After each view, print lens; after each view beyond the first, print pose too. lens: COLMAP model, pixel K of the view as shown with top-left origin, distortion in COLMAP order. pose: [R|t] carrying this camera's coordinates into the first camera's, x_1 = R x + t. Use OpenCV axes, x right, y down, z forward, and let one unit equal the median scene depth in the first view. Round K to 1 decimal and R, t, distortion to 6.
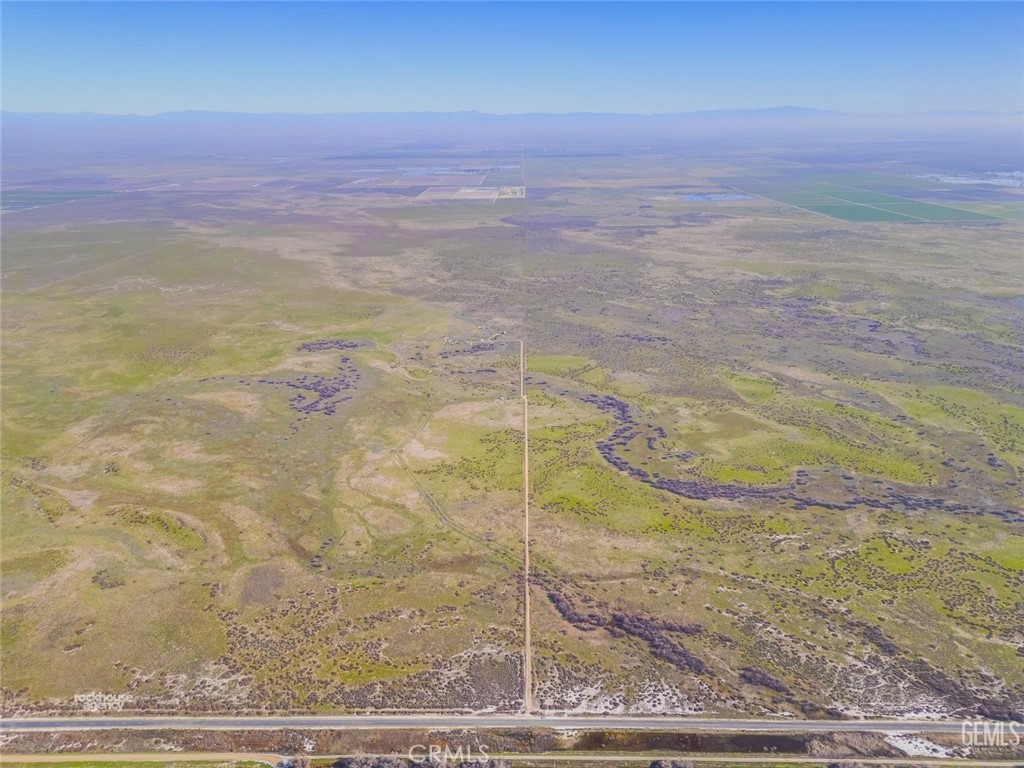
lens RADIAL K [[710.2, 0, 508.6], [0, 710.2, 387.4], [0, 0, 1]] dist [0.085943, -0.085464]
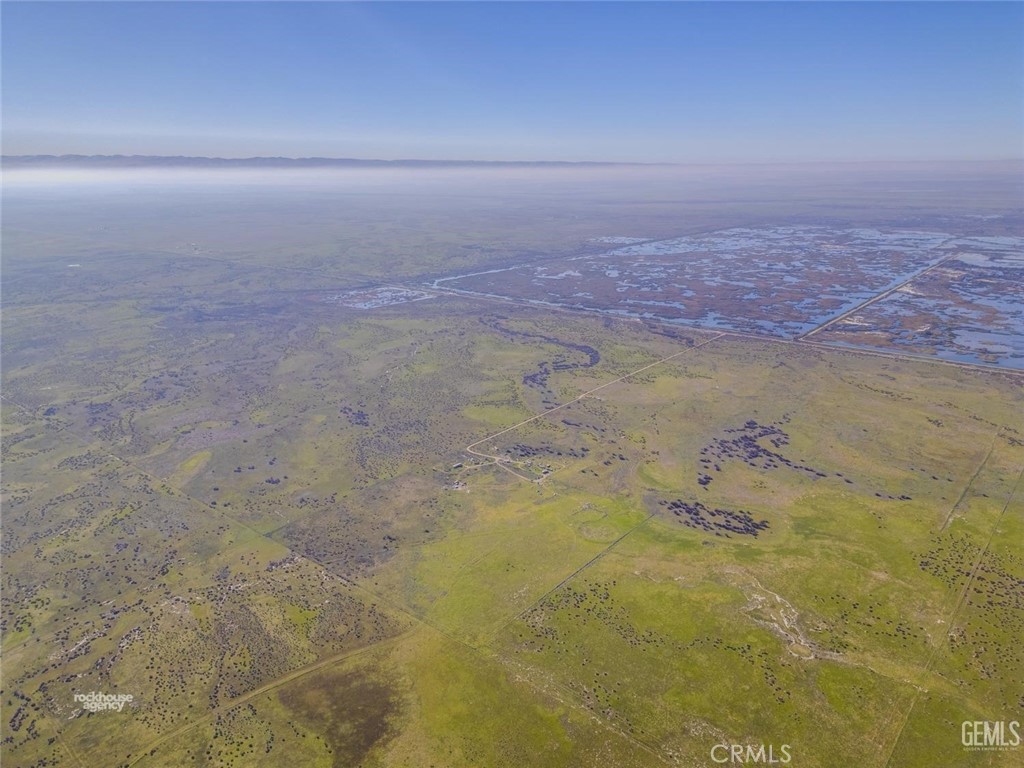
lens RADIAL K [[710.2, 0, 508.6], [0, 710.2, 387.4], [0, 0, 1]] dist [0.085943, -0.085464]
pose [[-0.785848, -0.165904, 0.595751, -0.553876], [0.229363, 0.816446, 0.529913, -0.617625], [-0.574314, 0.553074, -0.603550, 1.698554]]
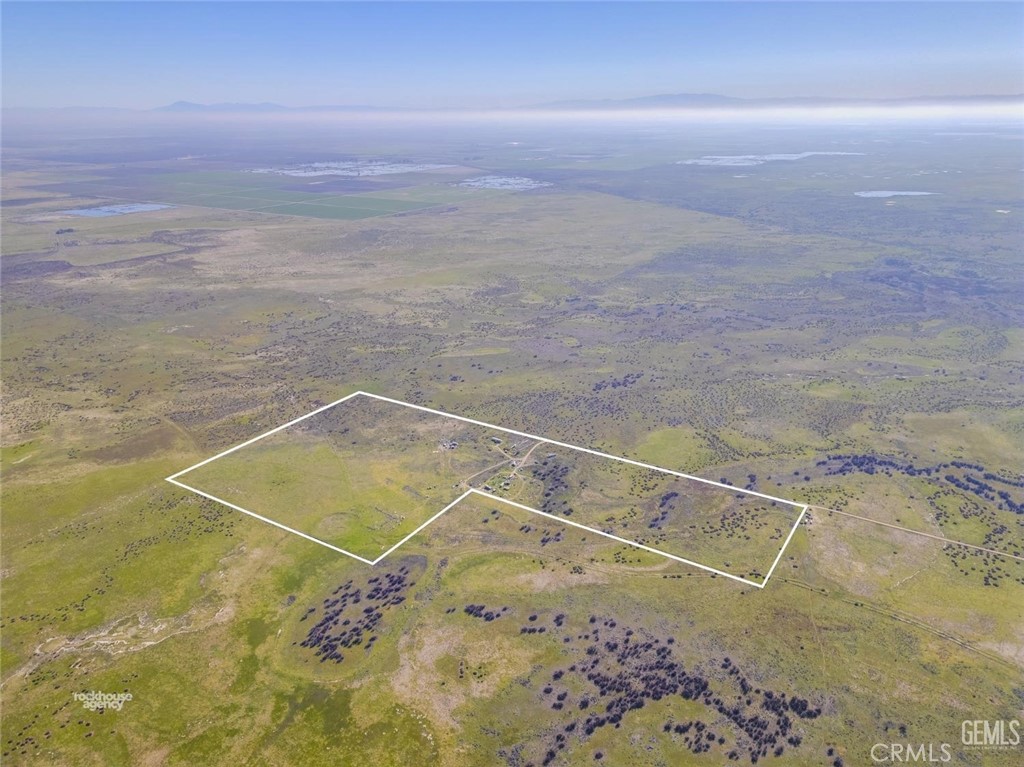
lens RADIAL K [[710.2, 0, 508.6], [0, 710.2, 386.9], [0, 0, 1]] dist [0.085943, -0.085464]
pose [[0.521245, -0.302286, 0.798077, -0.620842], [0.300446, 0.940296, 0.159925, -0.278587], [-0.798772, 0.156419, 0.580945, 0.781969]]
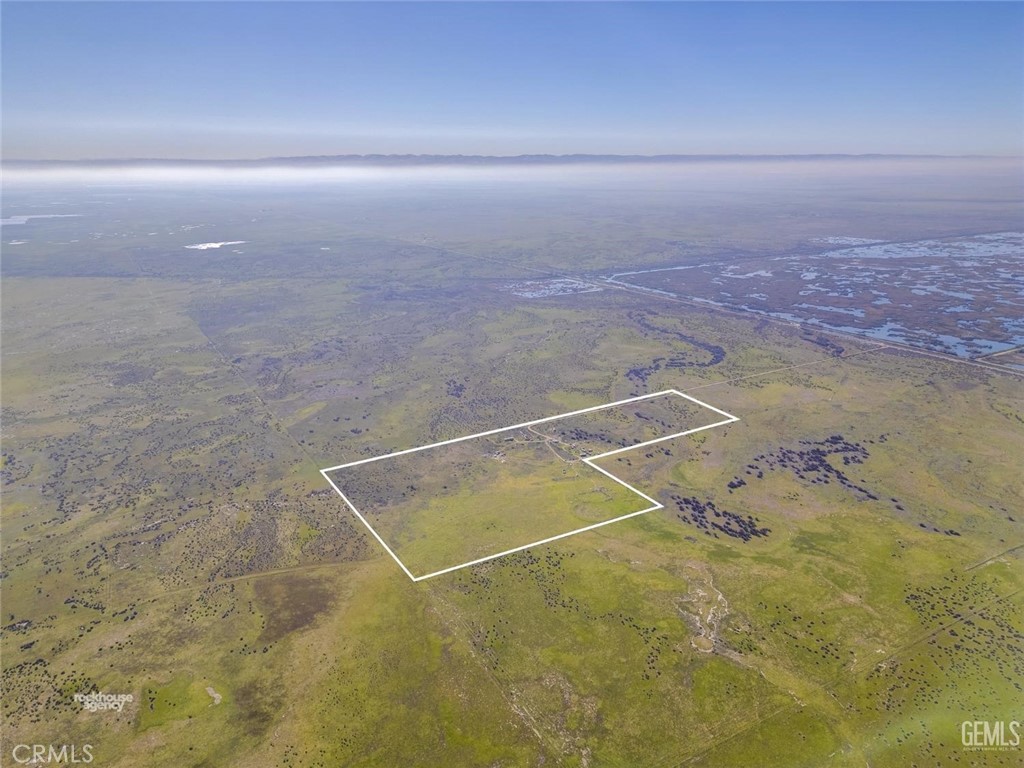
lens RADIAL K [[710.2, 0, 508.6], [0, 710.2, 387.4], [0, 0, 1]] dist [0.085943, -0.085464]
pose [[-0.527290, -0.237923, 0.815695, -0.757004], [0.307656, 0.841396, 0.444297, -0.573196], [-0.792031, 0.485227, -0.370461, 1.582001]]
